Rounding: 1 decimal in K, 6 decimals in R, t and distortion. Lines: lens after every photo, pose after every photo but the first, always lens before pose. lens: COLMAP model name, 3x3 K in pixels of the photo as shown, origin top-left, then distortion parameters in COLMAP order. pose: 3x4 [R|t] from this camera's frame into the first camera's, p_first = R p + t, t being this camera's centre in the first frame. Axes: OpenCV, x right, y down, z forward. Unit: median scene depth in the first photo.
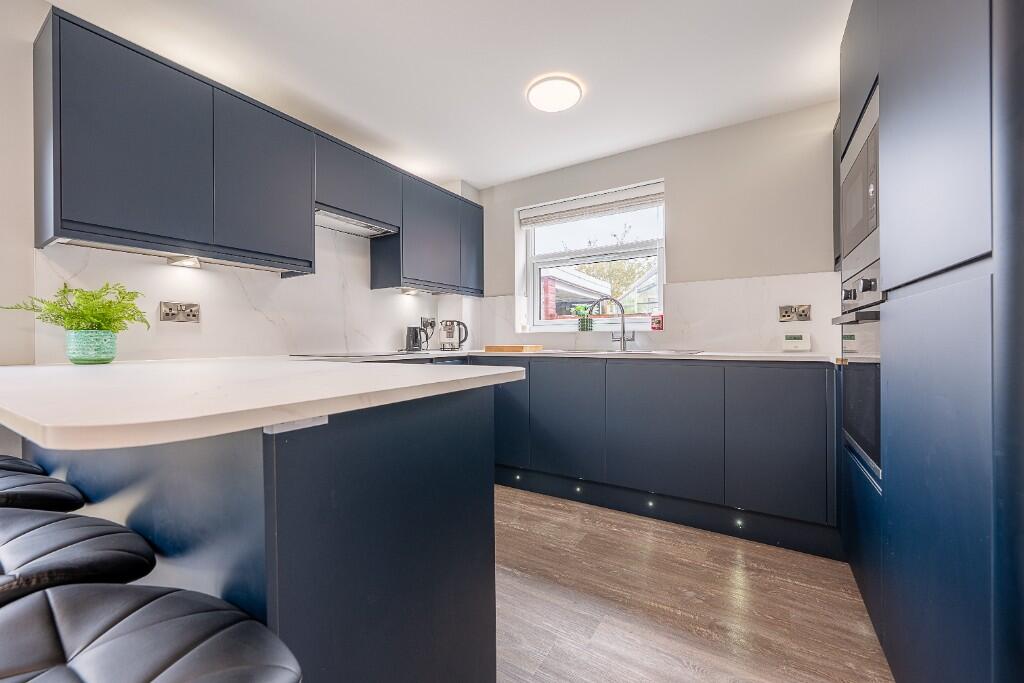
lens RADIAL K [[403.3, 0, 511.8], [0, 403.3, 340.0], [0, 0, 1]] dist [0.000741, -0.000322]
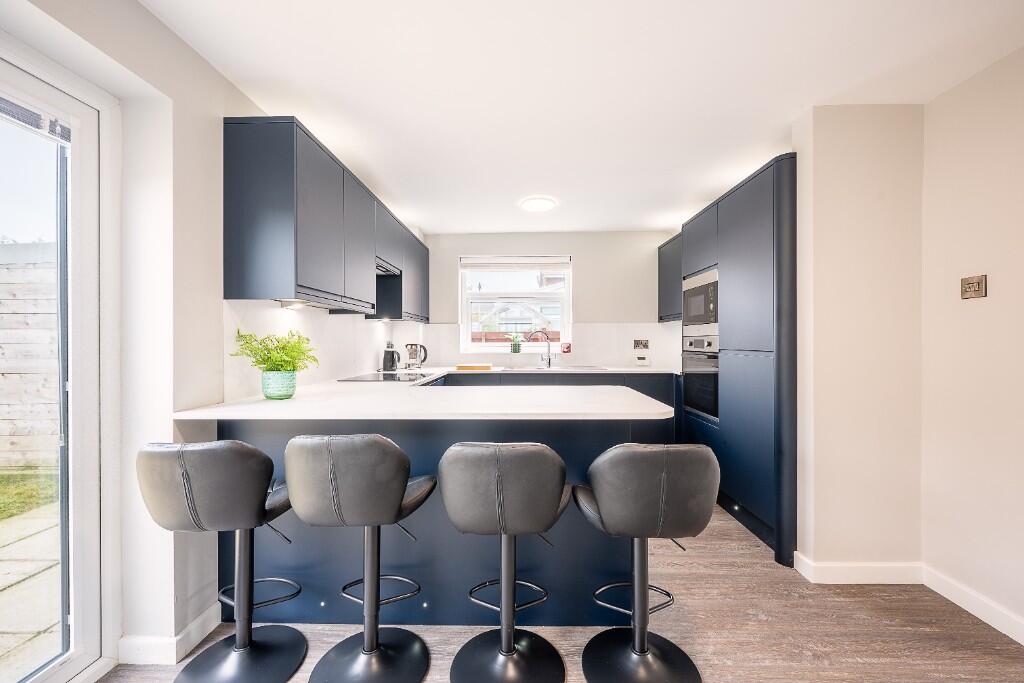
lens RADIAL K [[403.3, 0, 512.4], [0, 403.3, 342.3], [0, 0, 1]] dist [0.000741, -0.000322]
pose [[0.857581, 0.001078, 0.514348, -0.570480], [0.000282, 0.999997, -0.002567, -0.056819], [-0.514349, 0.002346, 0.857578, -0.196136]]
